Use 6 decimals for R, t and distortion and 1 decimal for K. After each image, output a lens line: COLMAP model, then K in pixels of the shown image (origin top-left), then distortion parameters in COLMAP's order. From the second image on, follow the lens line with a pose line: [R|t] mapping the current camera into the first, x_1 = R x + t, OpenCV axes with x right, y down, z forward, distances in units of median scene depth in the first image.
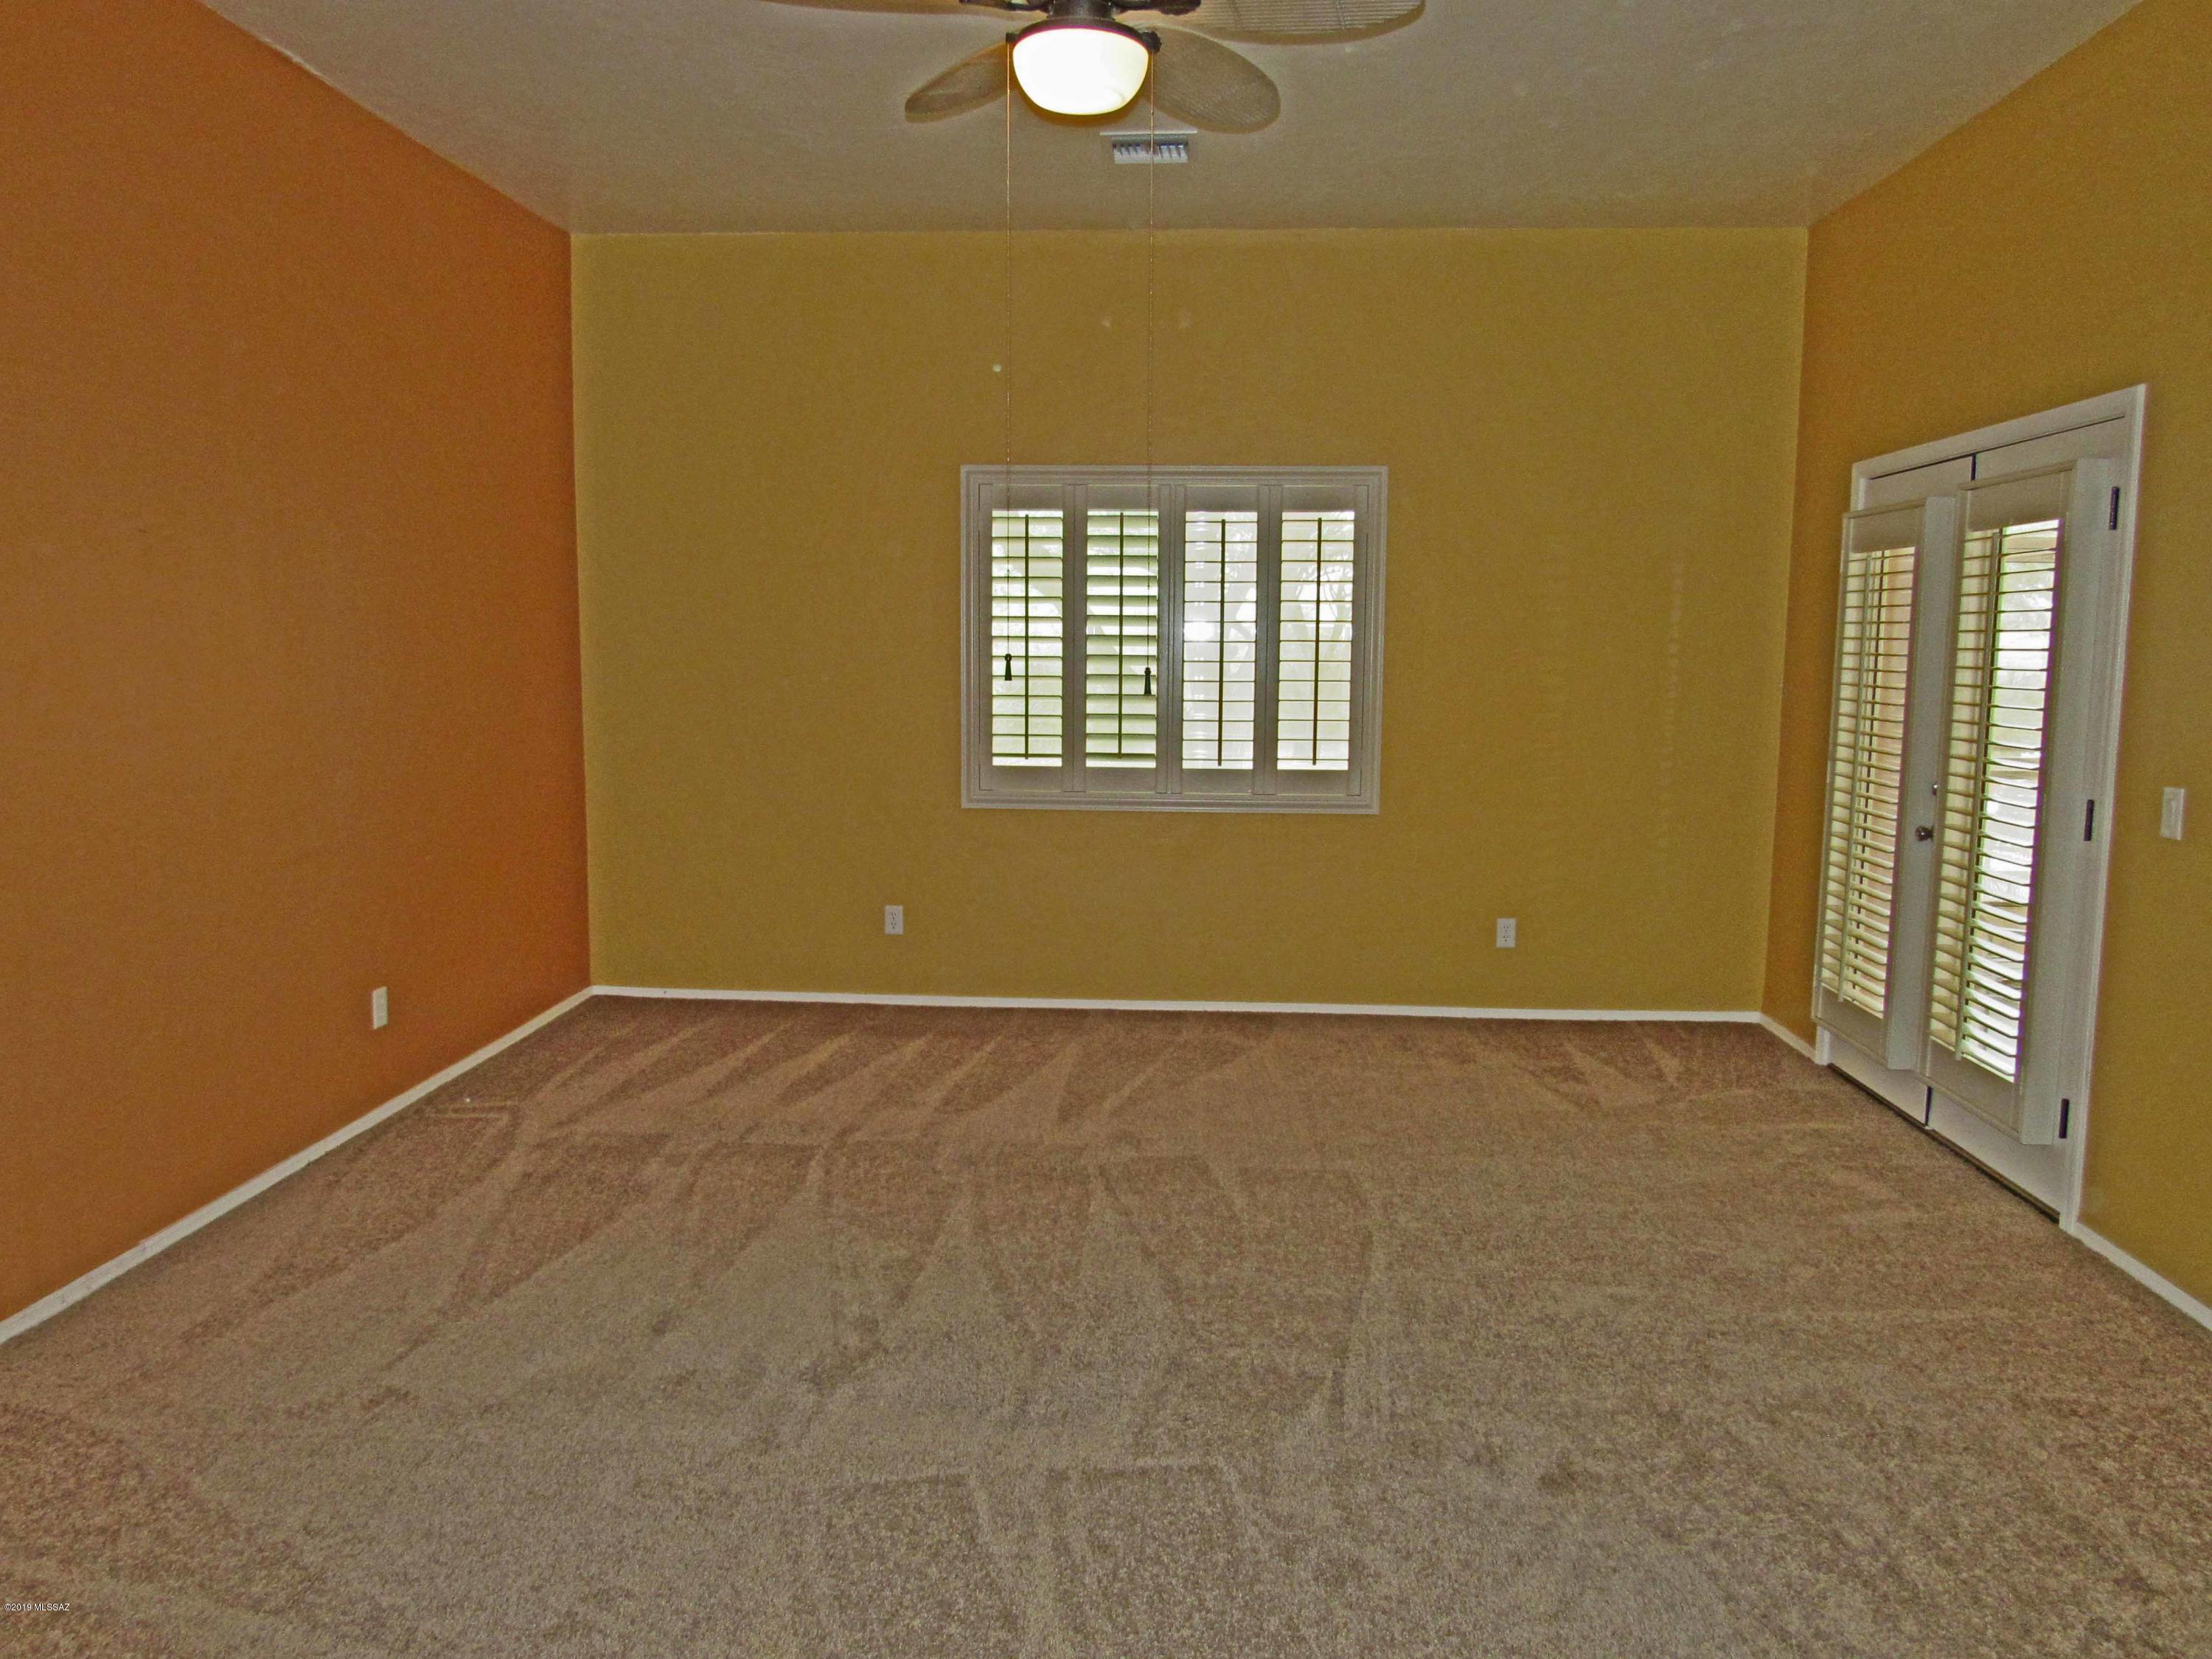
lens RADIAL K [[1644.8, 0, 1096.0], [0, 1644.8, 828.8], [0, 0, 1]] dist [-0.017687, 0.003441]
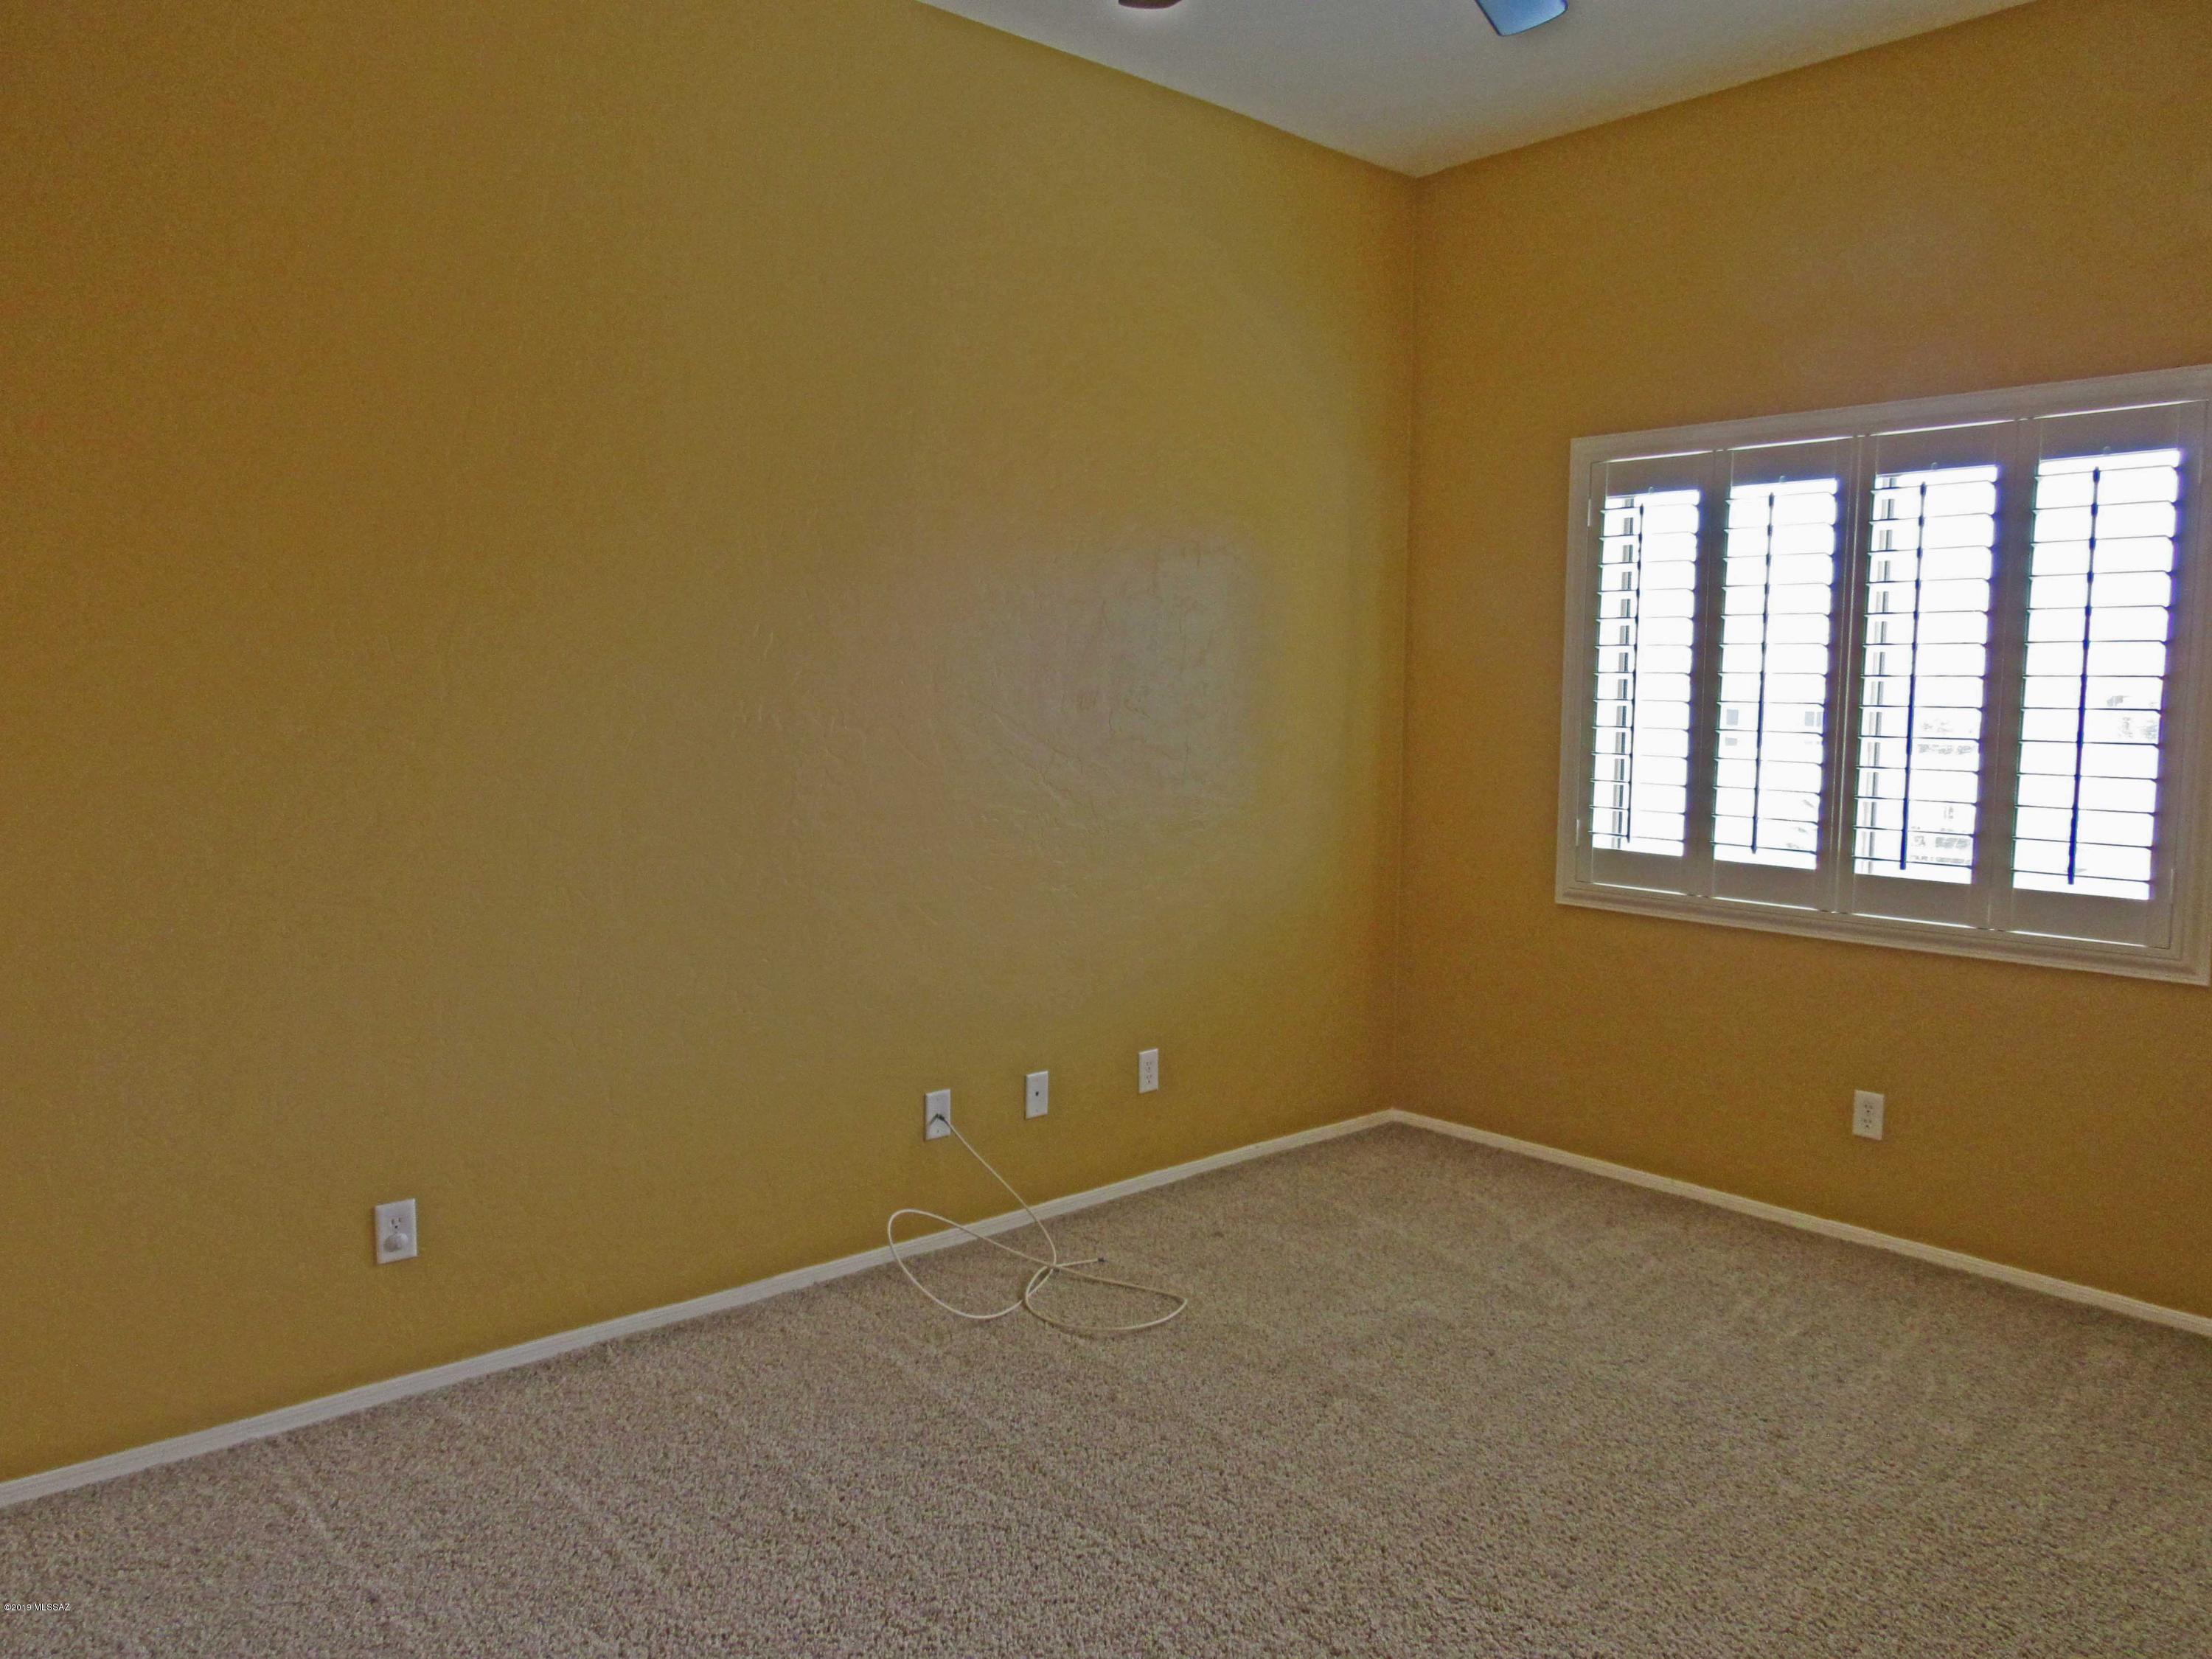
lens RADIAL K [[1644.8, 0, 1112.6], [0, 1644.8, 818.8], [0, 0, 1]] dist [-0.017687, 0.003441]
pose [[0.743395, 0.058224, -0.666314, 0.264150], [-0.104329, 0.994104, -0.029530, -0.008932], [0.660666, 0.091468, 0.745086, 0.332426]]
